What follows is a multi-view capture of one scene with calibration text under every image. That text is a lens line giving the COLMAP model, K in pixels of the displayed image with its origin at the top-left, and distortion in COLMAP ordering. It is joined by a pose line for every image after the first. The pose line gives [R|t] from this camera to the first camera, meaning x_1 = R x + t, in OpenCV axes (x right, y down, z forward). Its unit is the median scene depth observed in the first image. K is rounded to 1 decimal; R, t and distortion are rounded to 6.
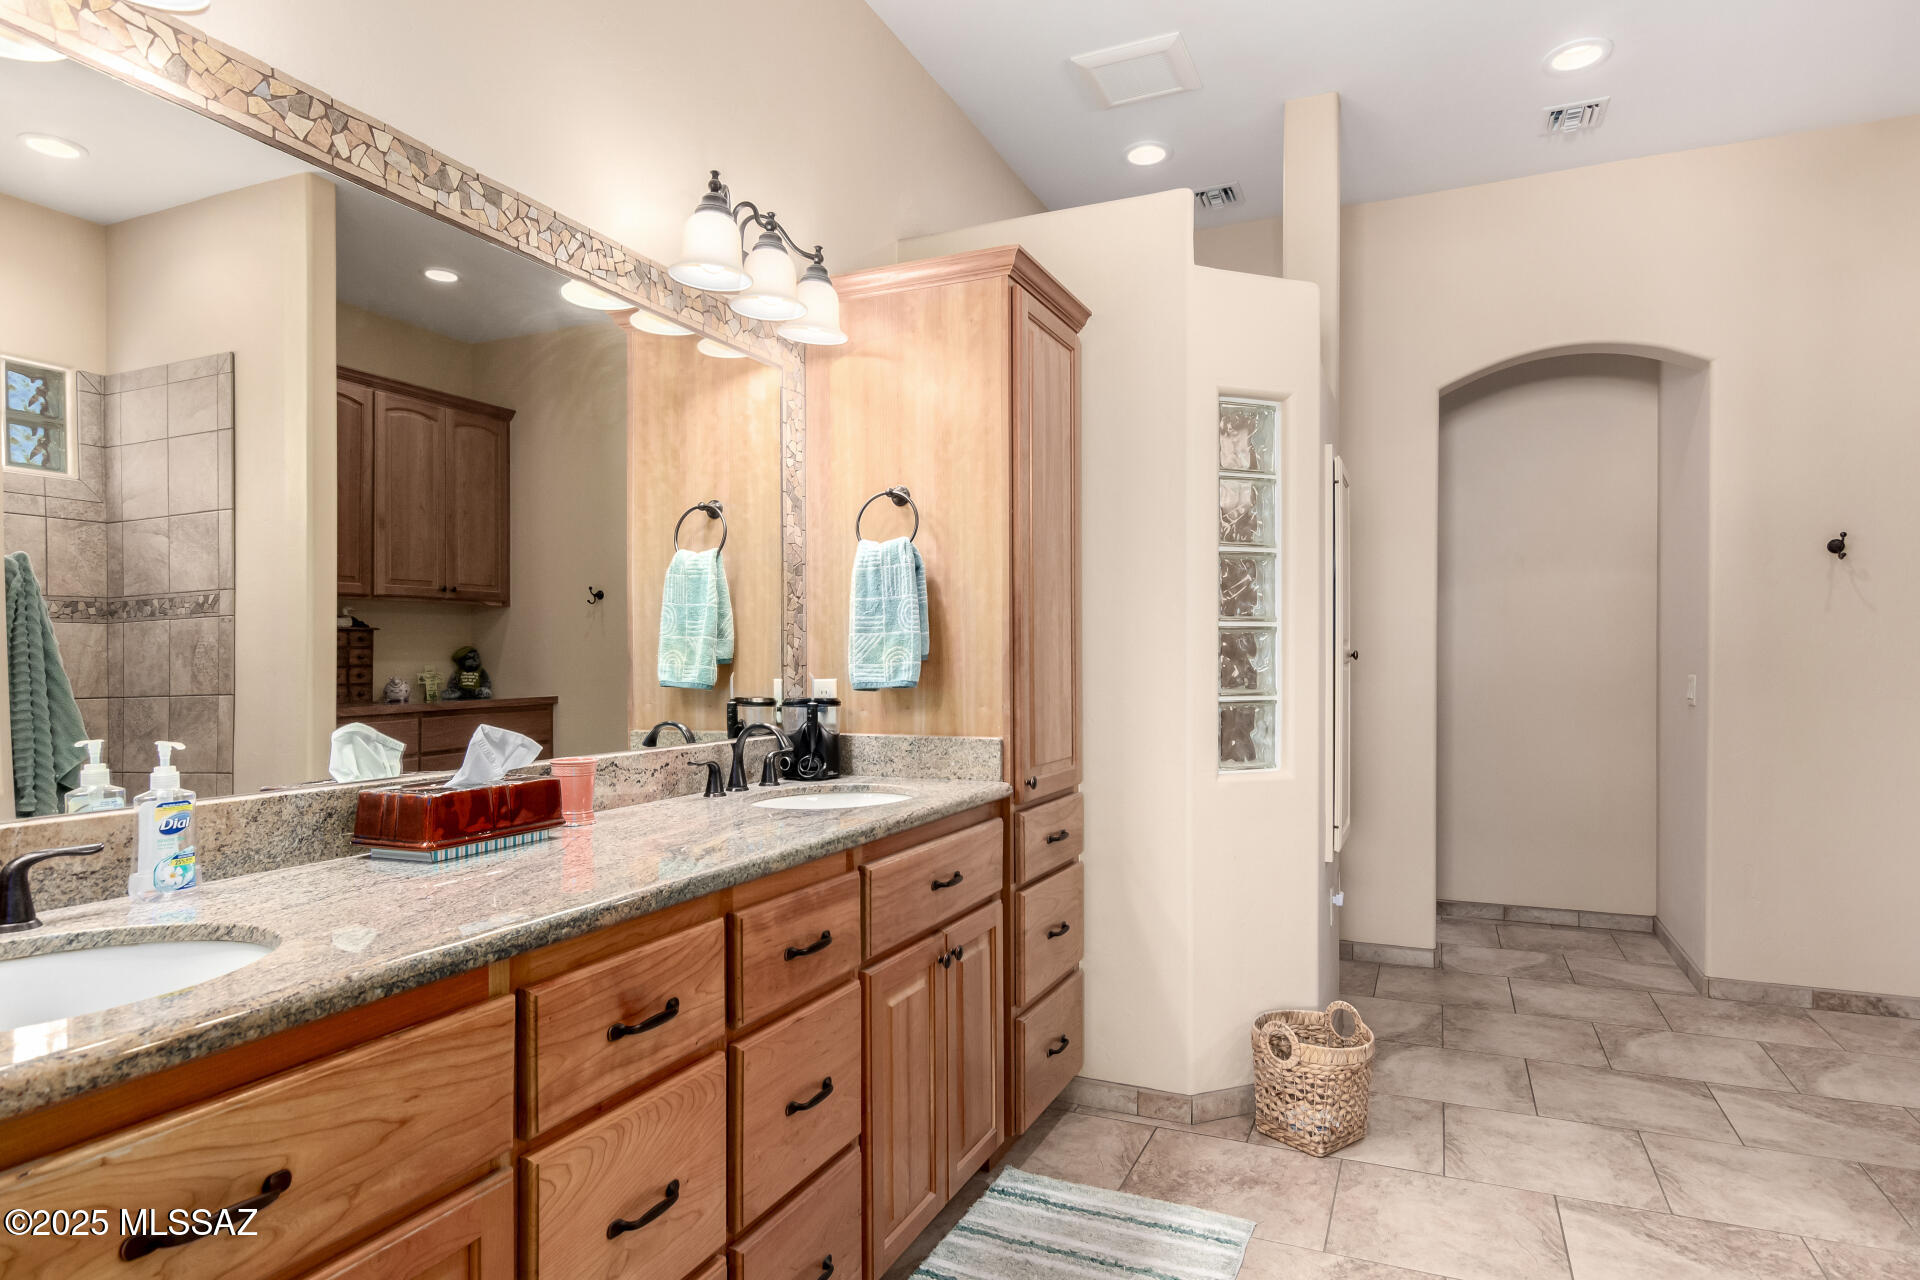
lens RADIAL K [[1079.1, 0, 960.3], [0, 1079.1, 651.7], [0, 0, 1]] dist [0.003704, 0.000613]
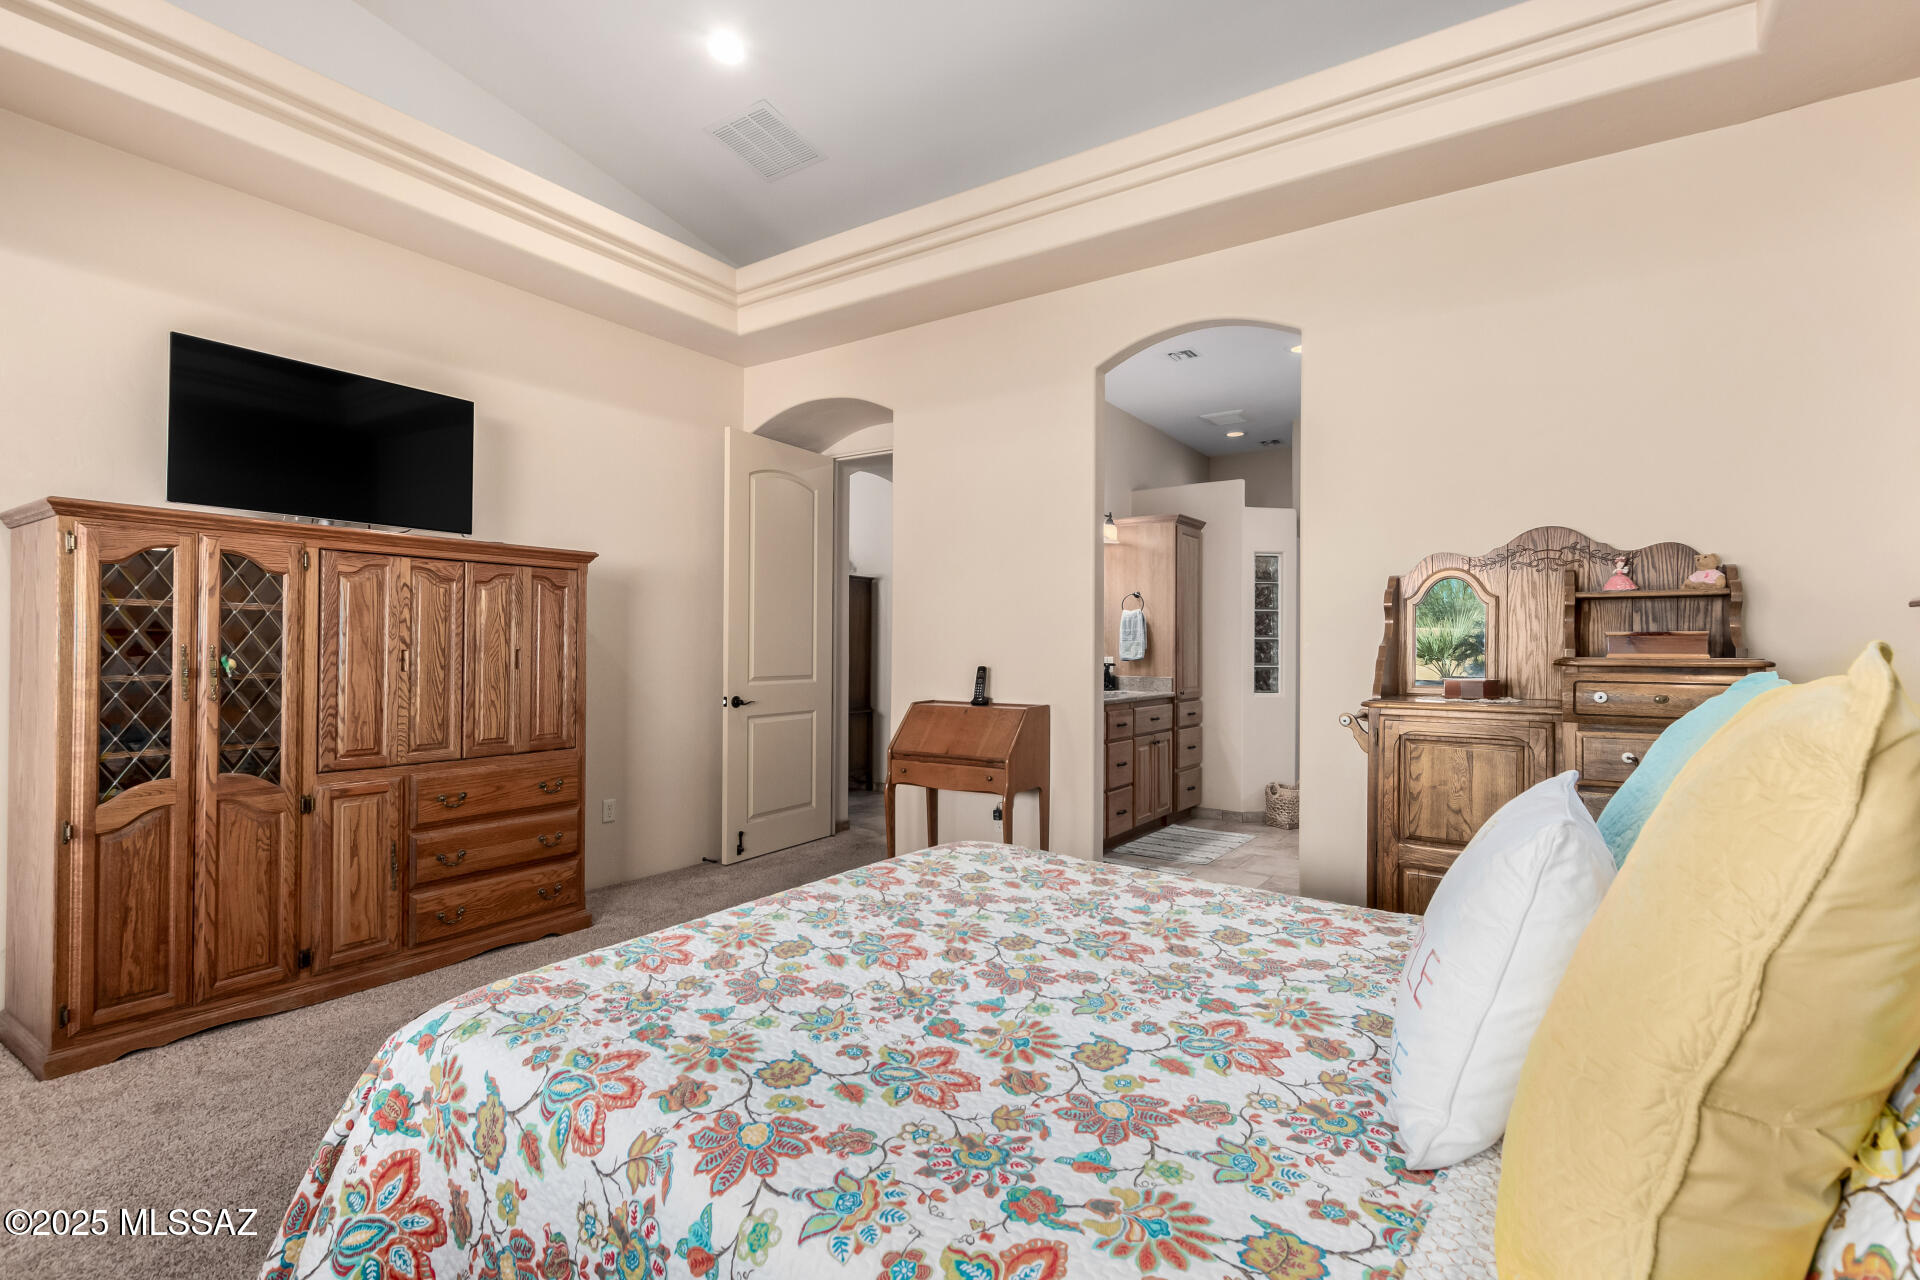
lens RADIAL K [[882.1, 0, 963.4], [0, 882.1, 645.5], [0, 0, 1]] dist [0.012792, -0.005349]
pose [[0.984557, 0.006921, -0.174928, -0.102687], [-0.007923, 0.999956, -0.005029, 0.010179], [0.174885, 0.006338, 0.984568, -1.487034]]
